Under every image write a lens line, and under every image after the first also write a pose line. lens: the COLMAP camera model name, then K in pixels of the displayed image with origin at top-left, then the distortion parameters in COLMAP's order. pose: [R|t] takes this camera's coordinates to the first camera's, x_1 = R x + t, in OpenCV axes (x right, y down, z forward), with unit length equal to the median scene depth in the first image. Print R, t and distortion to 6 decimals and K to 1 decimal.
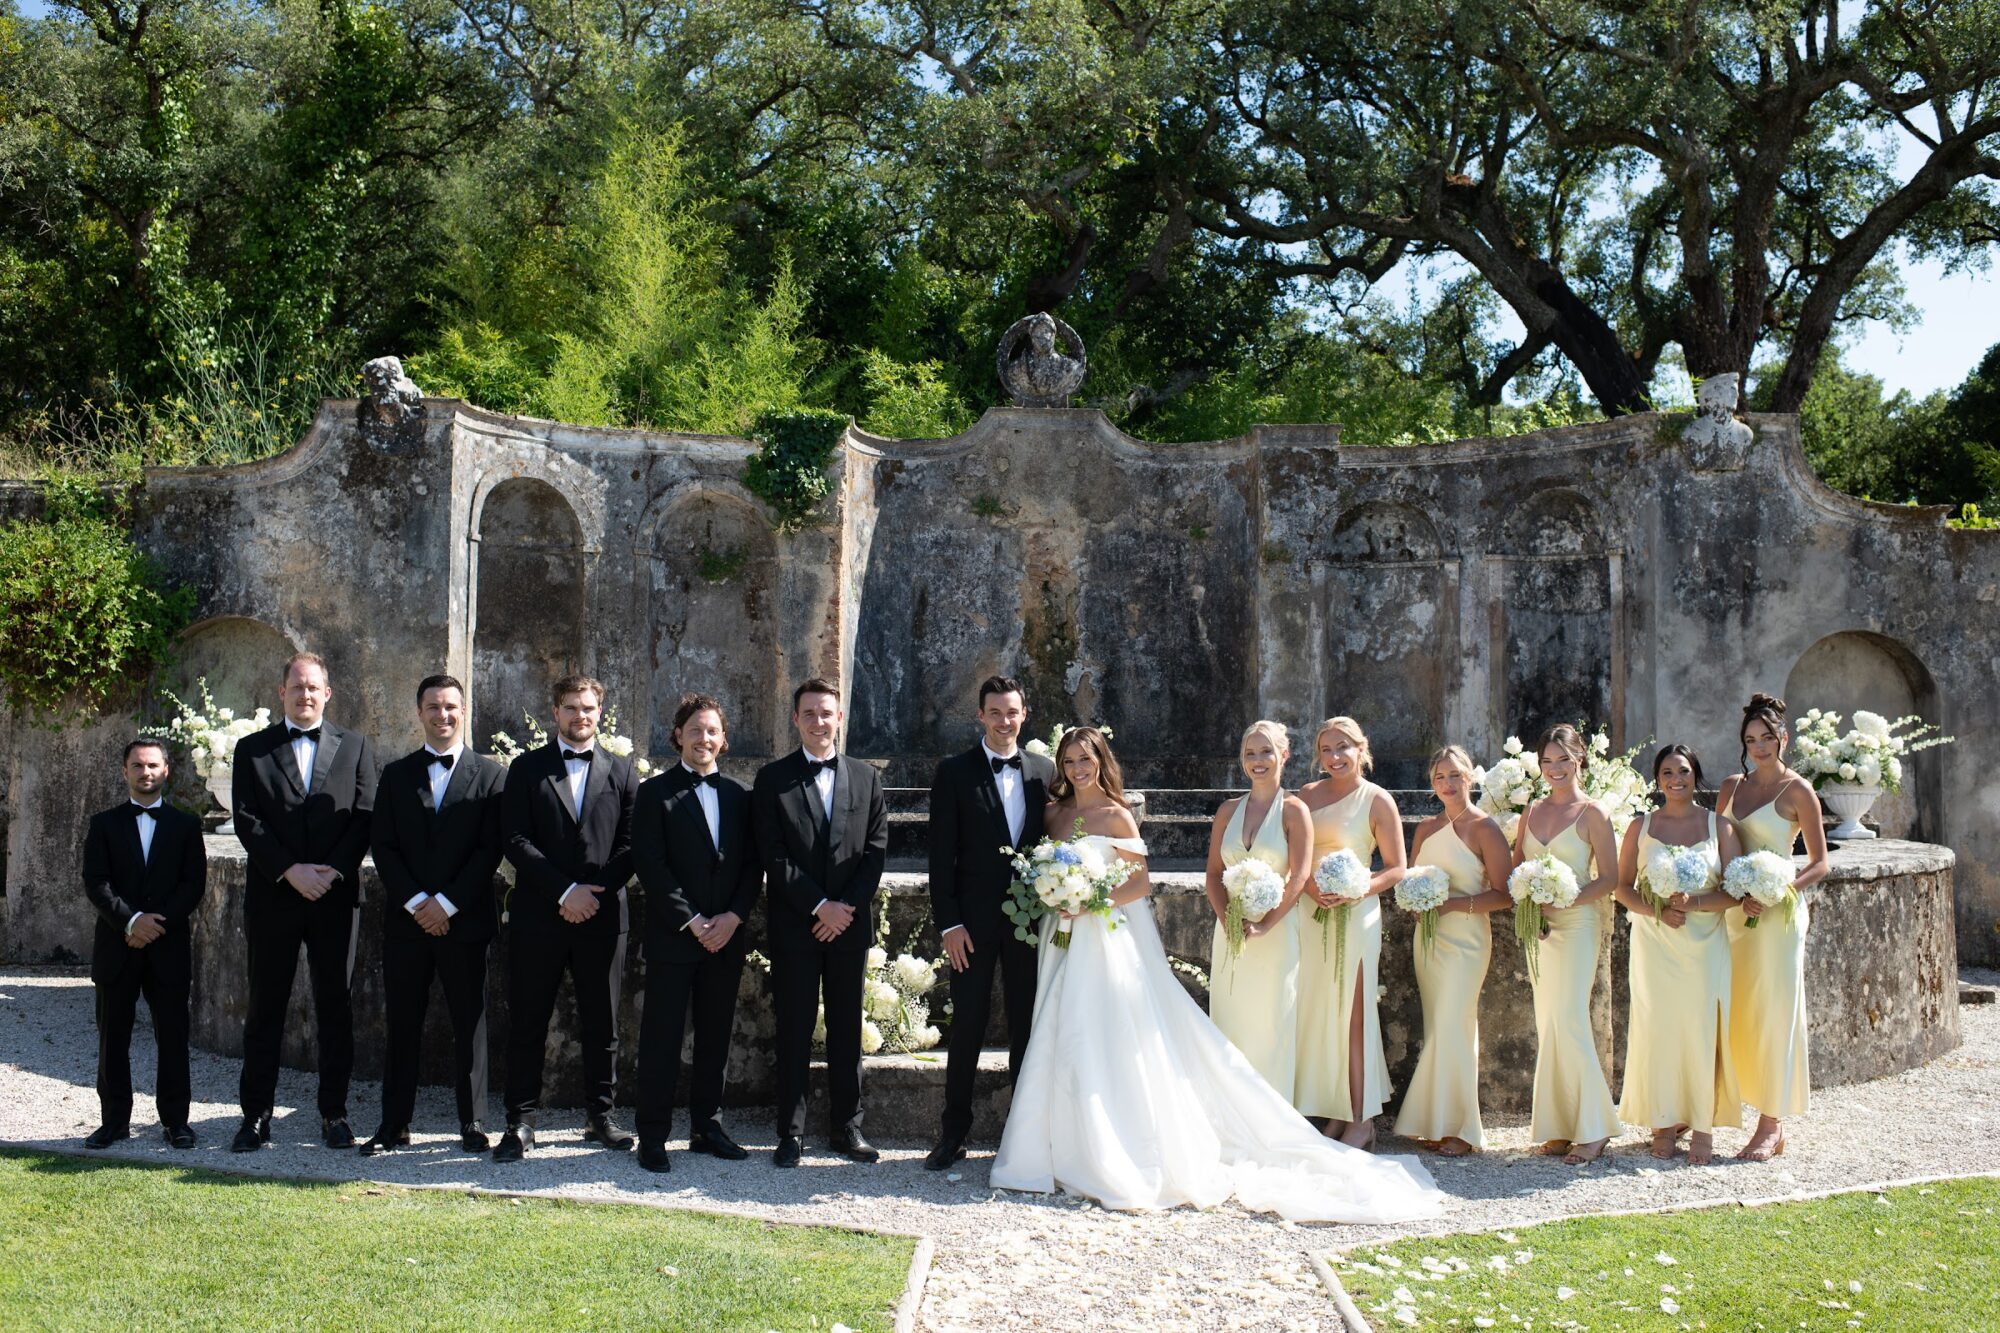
lens RADIAL K [[1936.1, 0, 1001.2], [0, 1936.1, 625.6], [0, 0, 1]] dist [-0.082892, 0.103108]
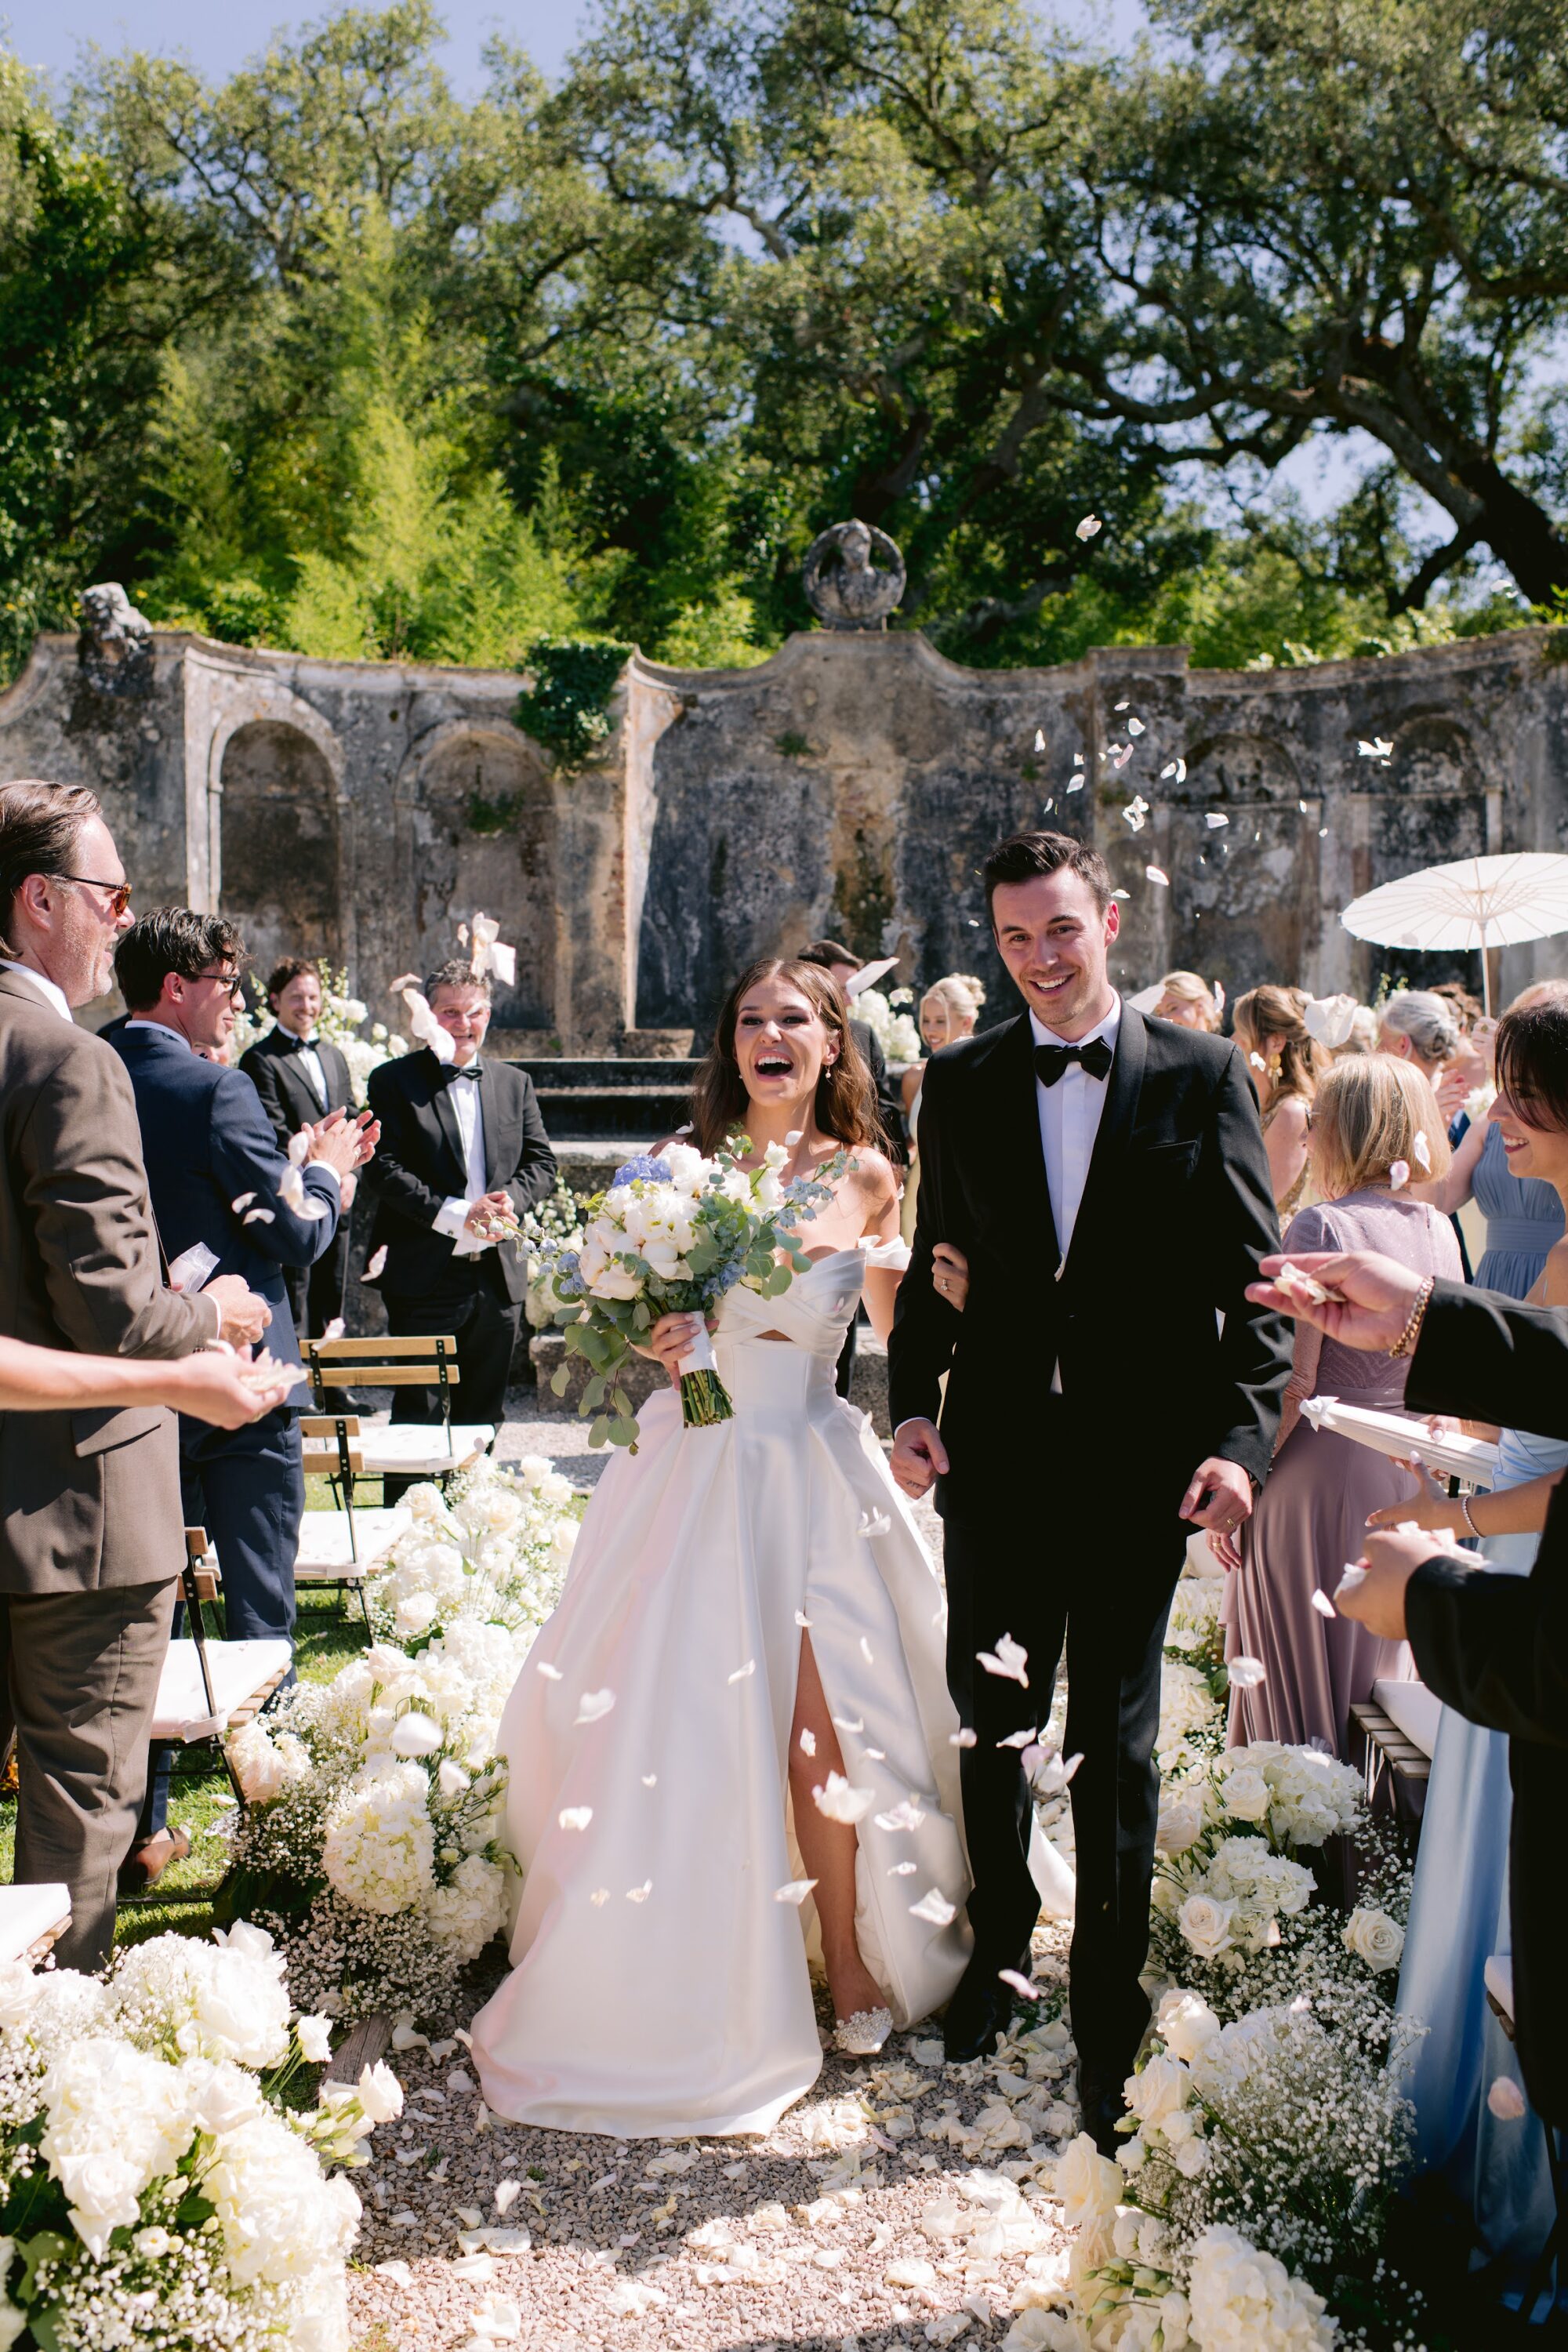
lens RADIAL K [[2256.0, 0, 783.6], [0, 2256.0, 1102.1], [0, 0, 1]] dist [0.000205, 0.019379]
pose [[0.999304, -0.007069, -0.036631, 0.027678], [0.010608, 0.995196, 0.097329, 0.000563], [0.035767, -0.097650, 0.994578, -0.051108]]
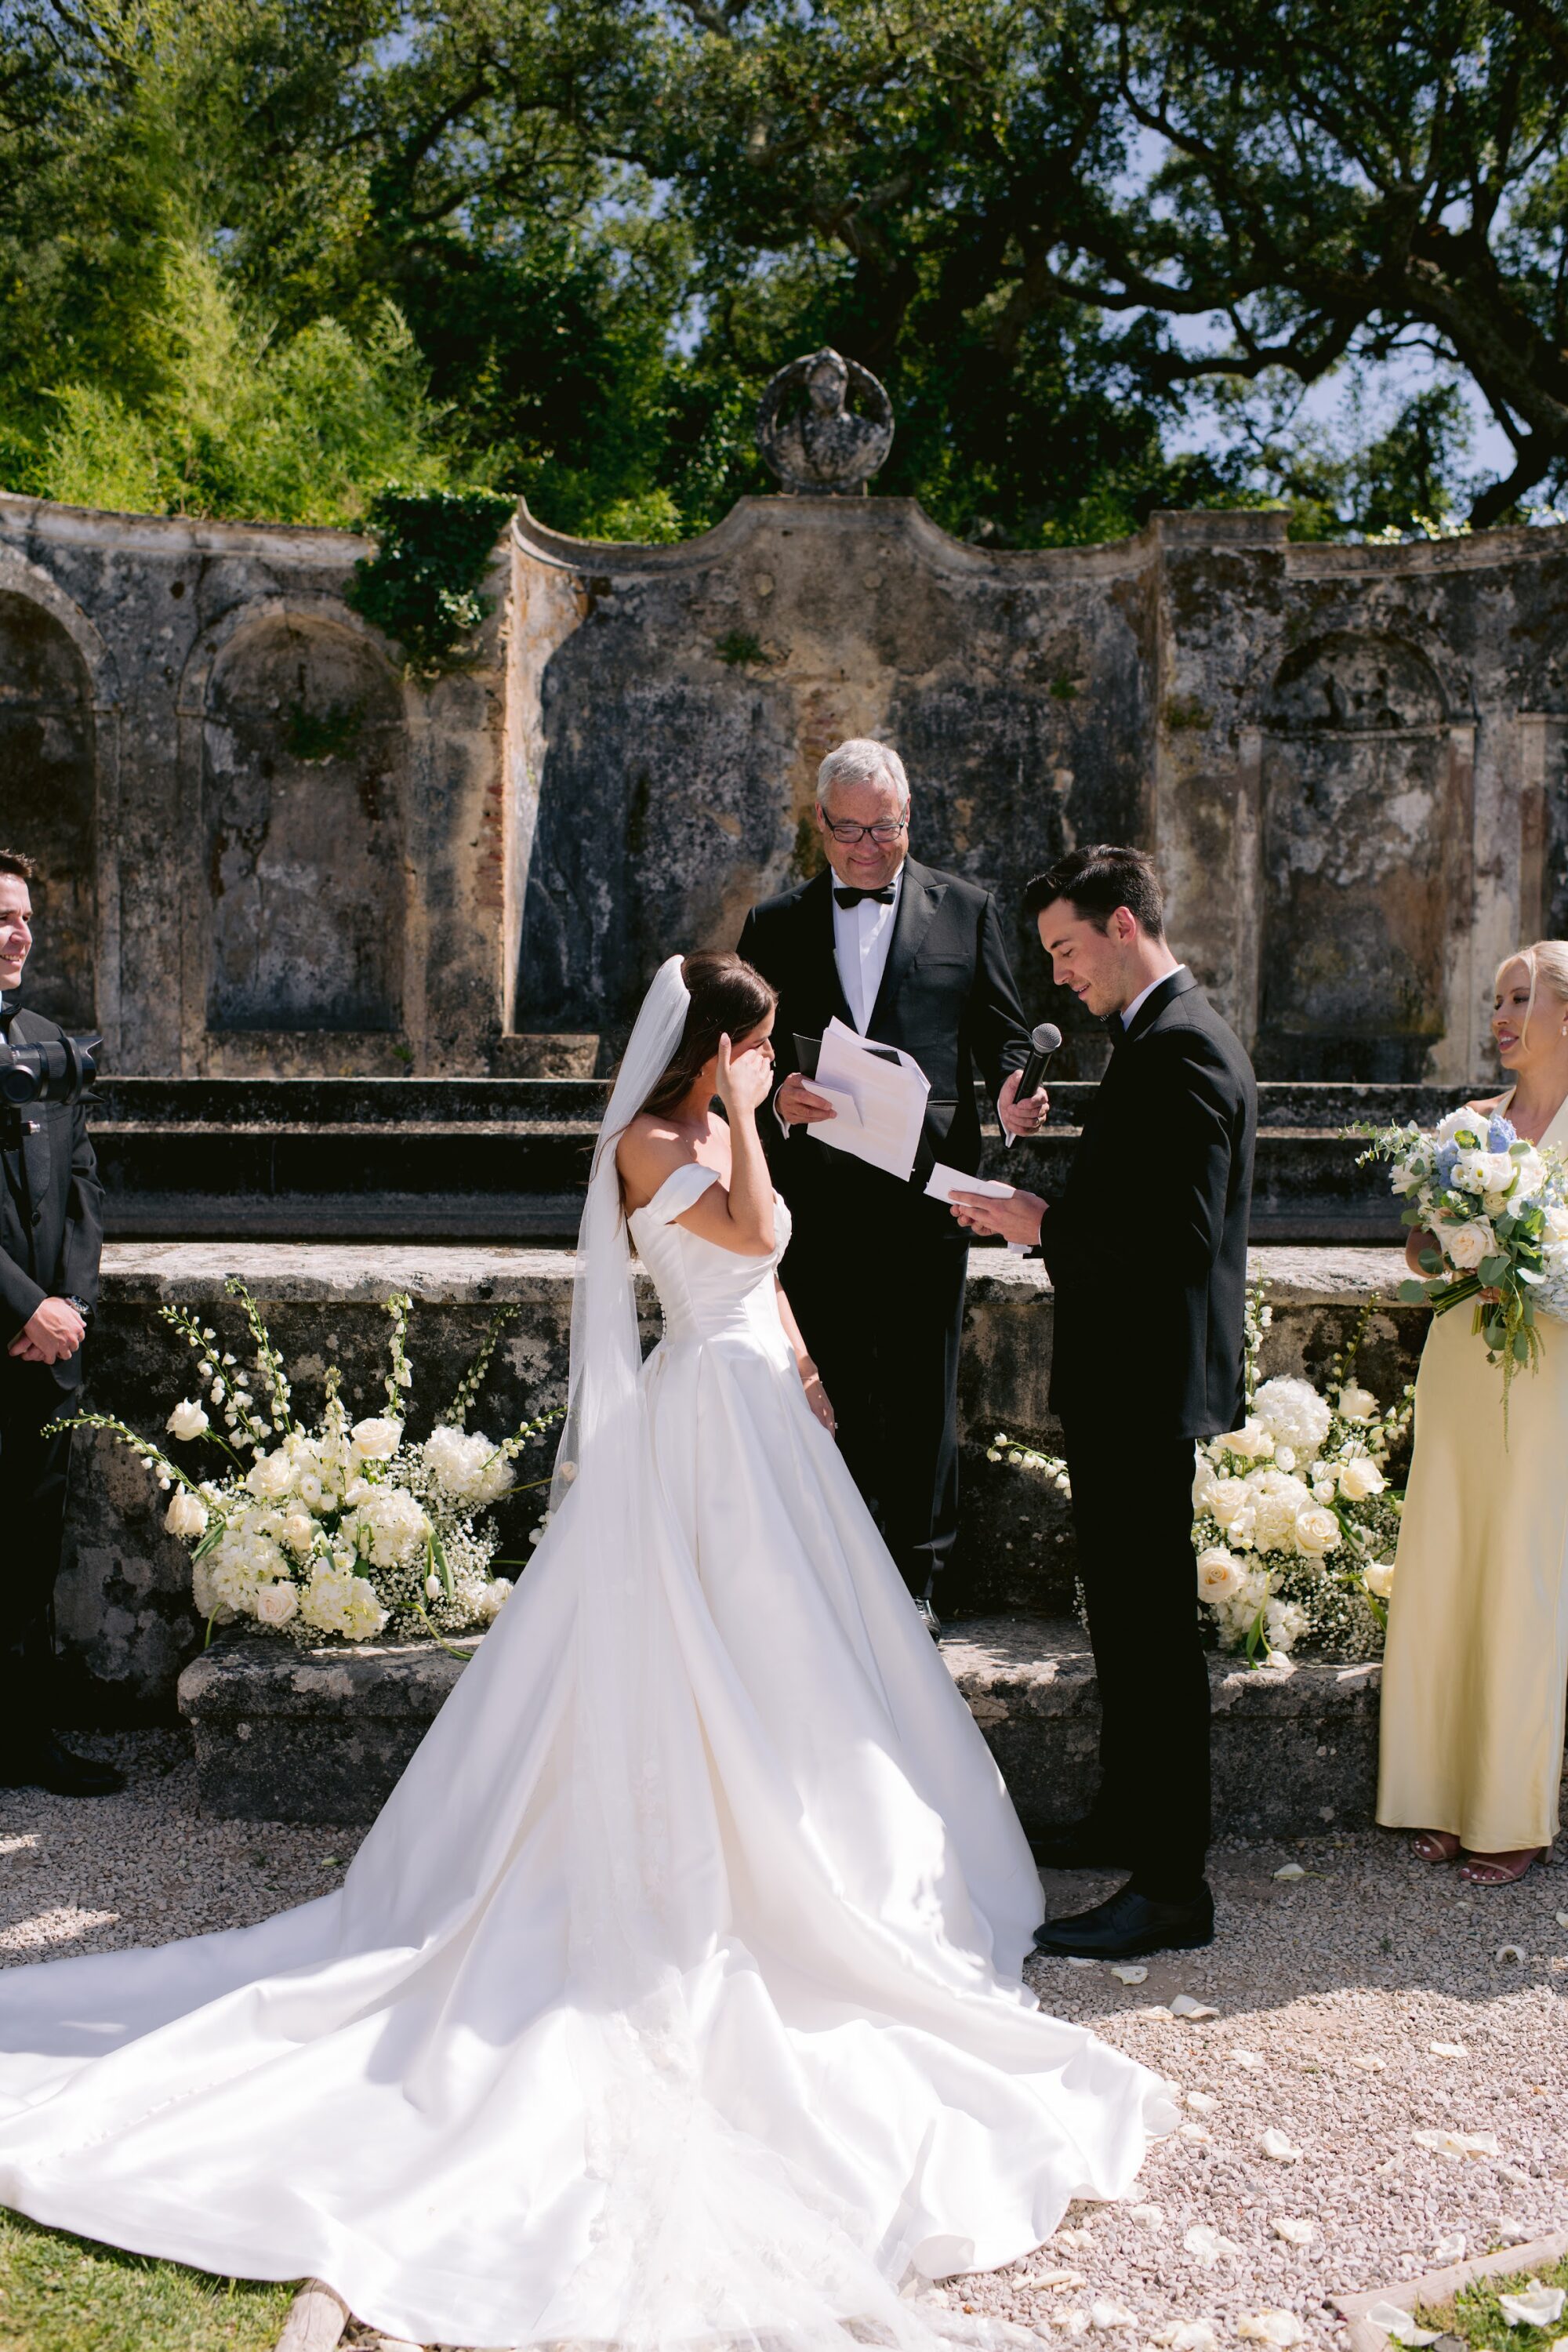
lens RADIAL K [[2341.6, 0, 784.0], [0, 2341.6, 1176.0], [0, 0, 1]] dist [-0.103577, 0.103250]
pose [[0.999891, 0.001274, -0.014713, 0.021080], [0.000575, 0.992159, 0.124978, 0.018060], [0.014757, -0.124973, 0.992050, 0.216797]]
